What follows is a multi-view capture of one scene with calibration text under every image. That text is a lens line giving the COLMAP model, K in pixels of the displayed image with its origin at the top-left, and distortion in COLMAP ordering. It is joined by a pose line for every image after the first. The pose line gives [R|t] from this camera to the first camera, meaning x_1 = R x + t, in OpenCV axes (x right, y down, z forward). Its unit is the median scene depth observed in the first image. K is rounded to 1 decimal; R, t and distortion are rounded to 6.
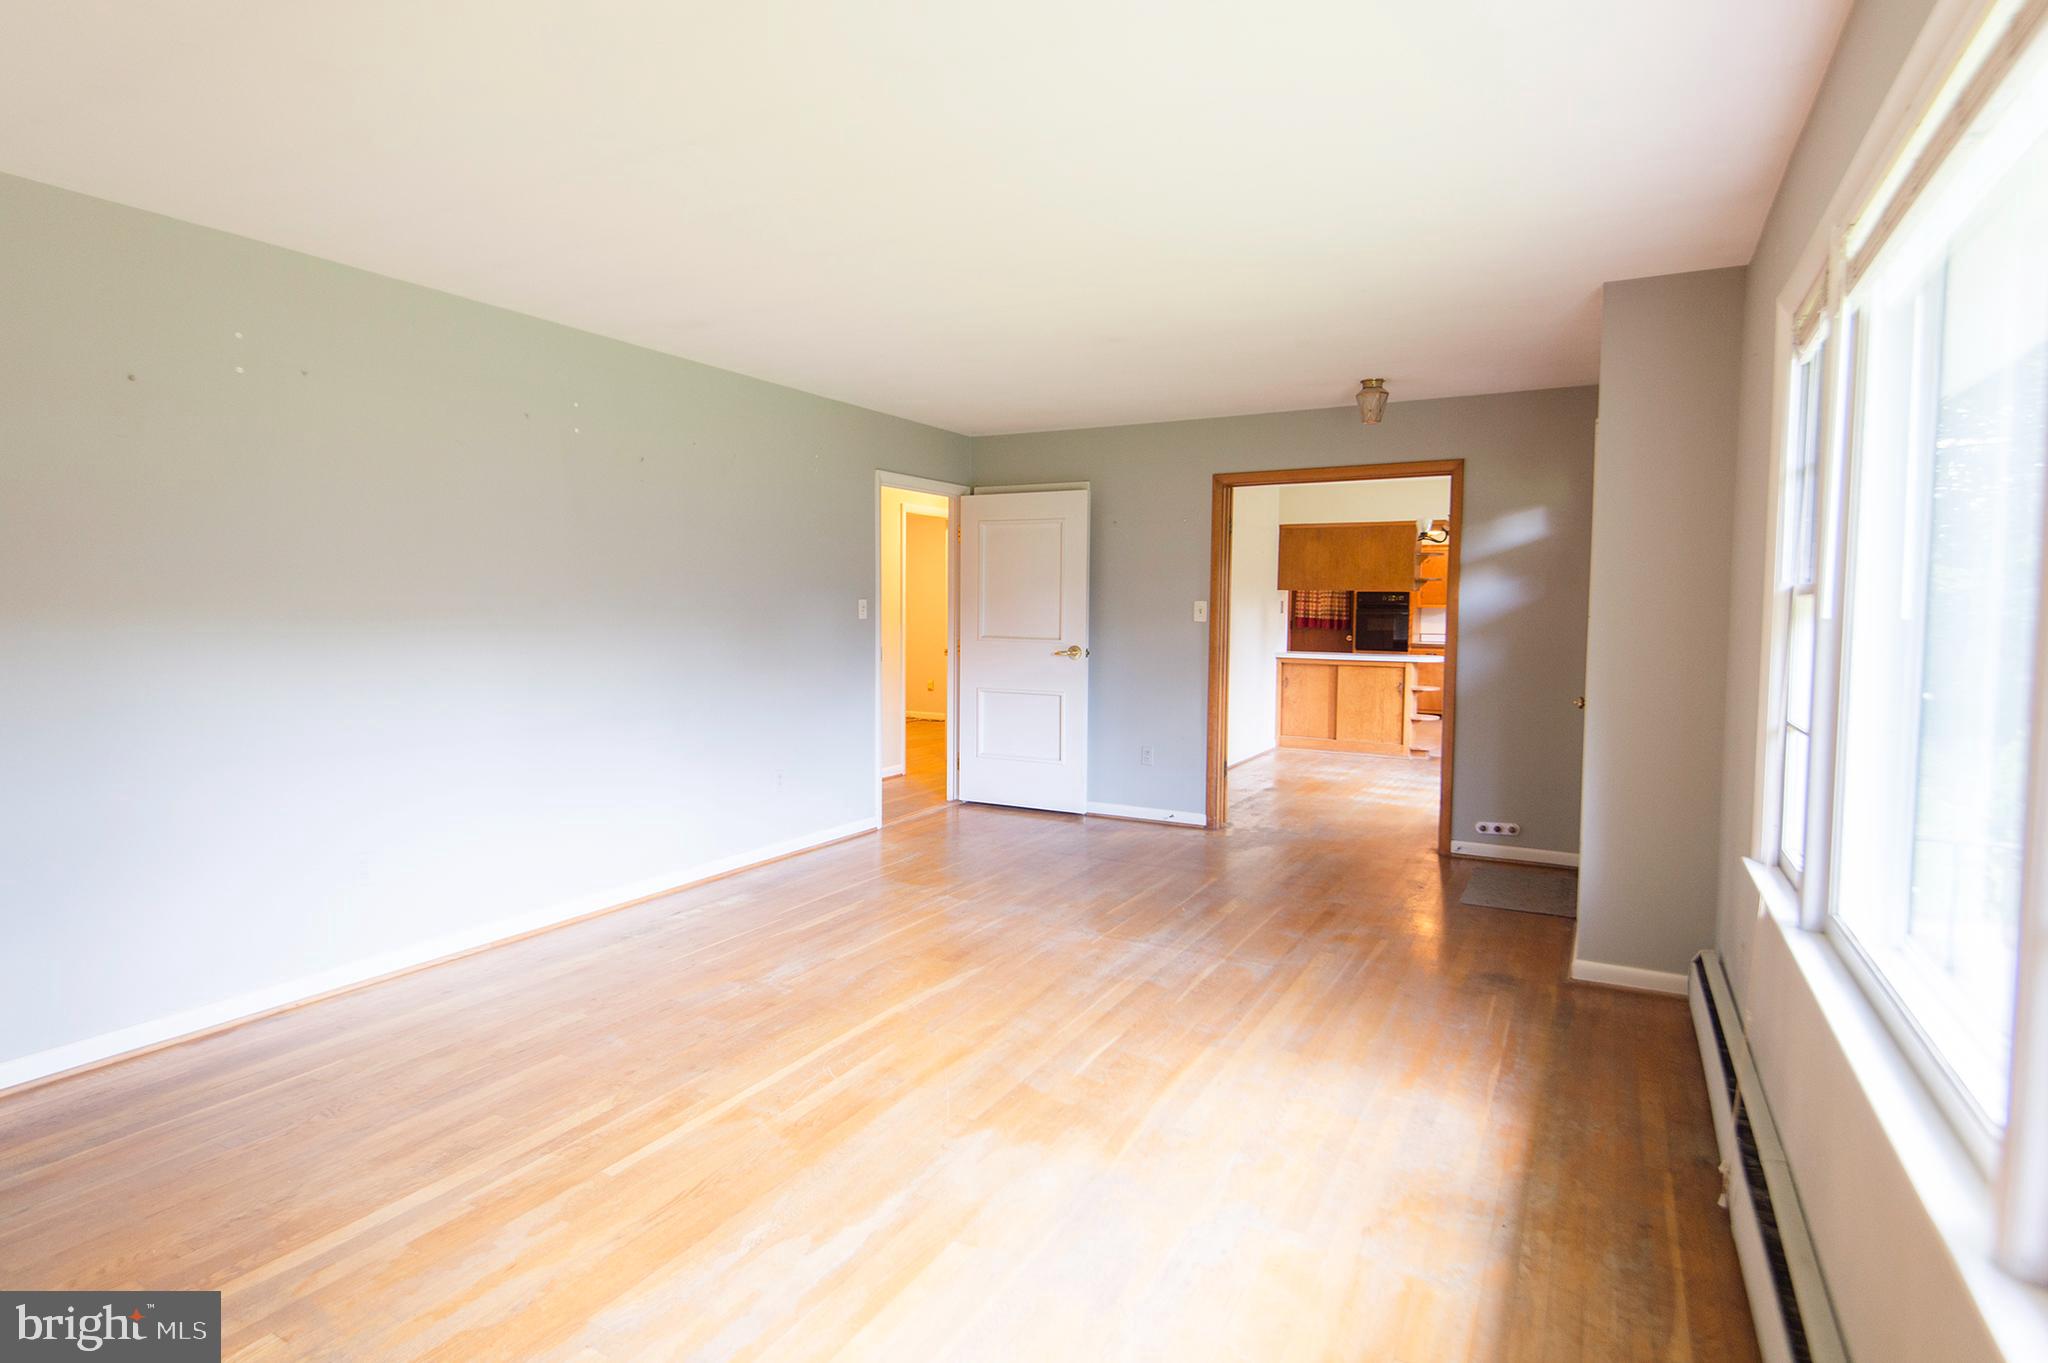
lens RADIAL K [[1082.6, 0, 997.4], [0, 1082.6, 657.2], [0, 0, 1]] dist [0.026721, -0.002920]
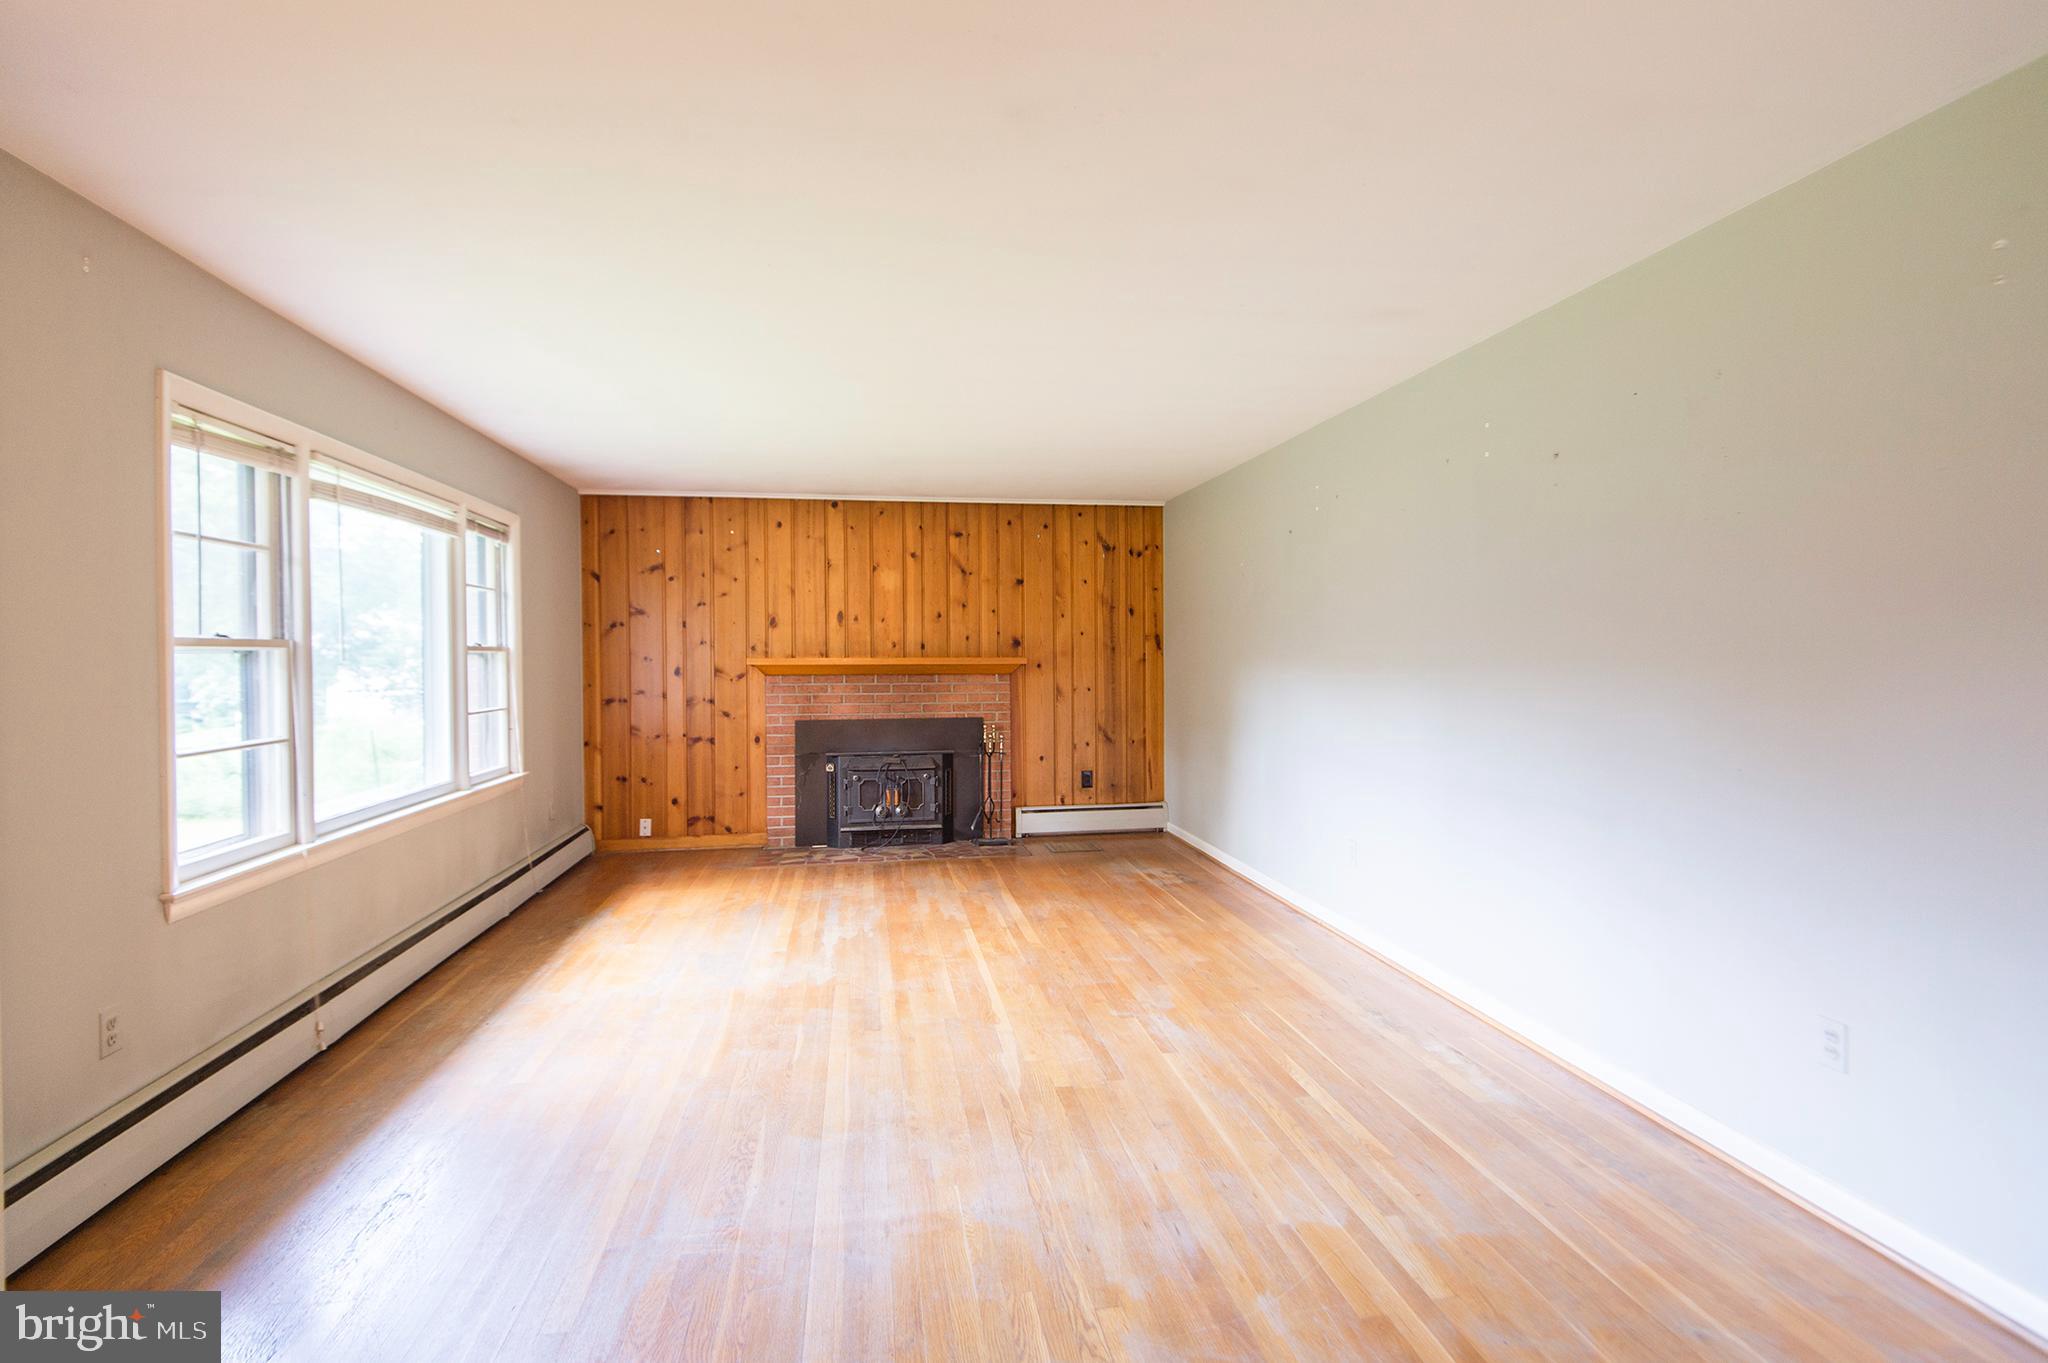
lens RADIAL K [[926.2, 0, 1008.7], [0, 926.2, 664.6], [0, 0, 1]] dist [0.028703, -0.007504]
pose [[-0.785333, 0.003238, -0.619065, 0.375257], [-0.029950, 0.998617, 0.043218, -0.059644], [0.618348, 0.052482, -0.784150, 1.345499]]
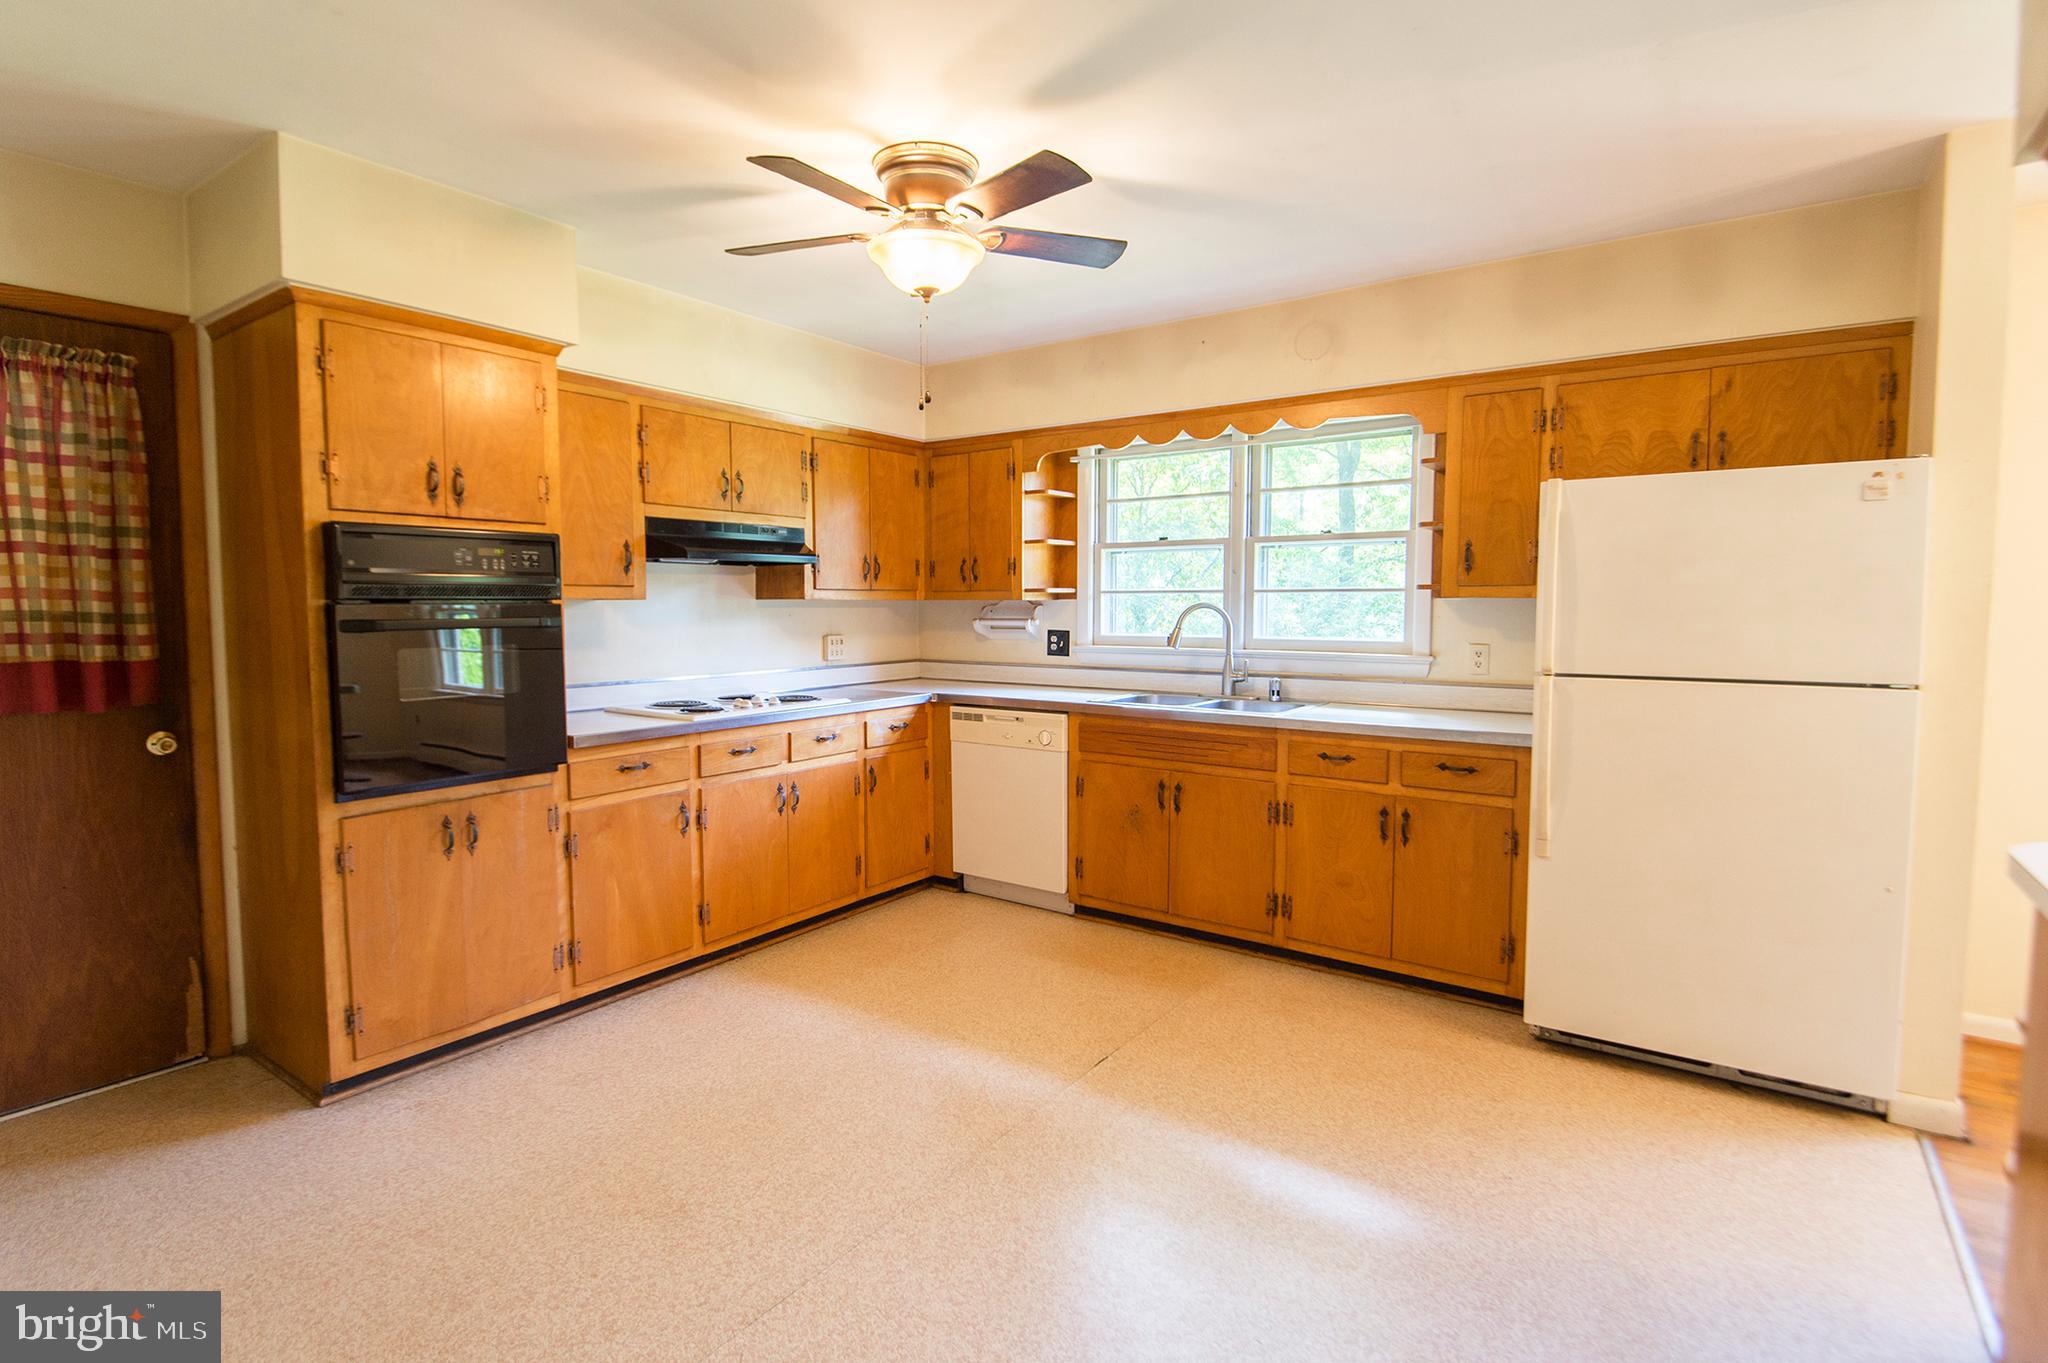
lens RADIAL K [[1005.3, 0, 1024.3], [0, 1005.3, 673.1], [0, 0, 1]] dist [-0.001953, -0.000781]
pose [[0.113124, -0.080827, 0.990288, 0.452866], [0.051469, 0.995824, 0.075399, -0.114423], [-0.992247, 0.042440, 0.116812, 2.460946]]
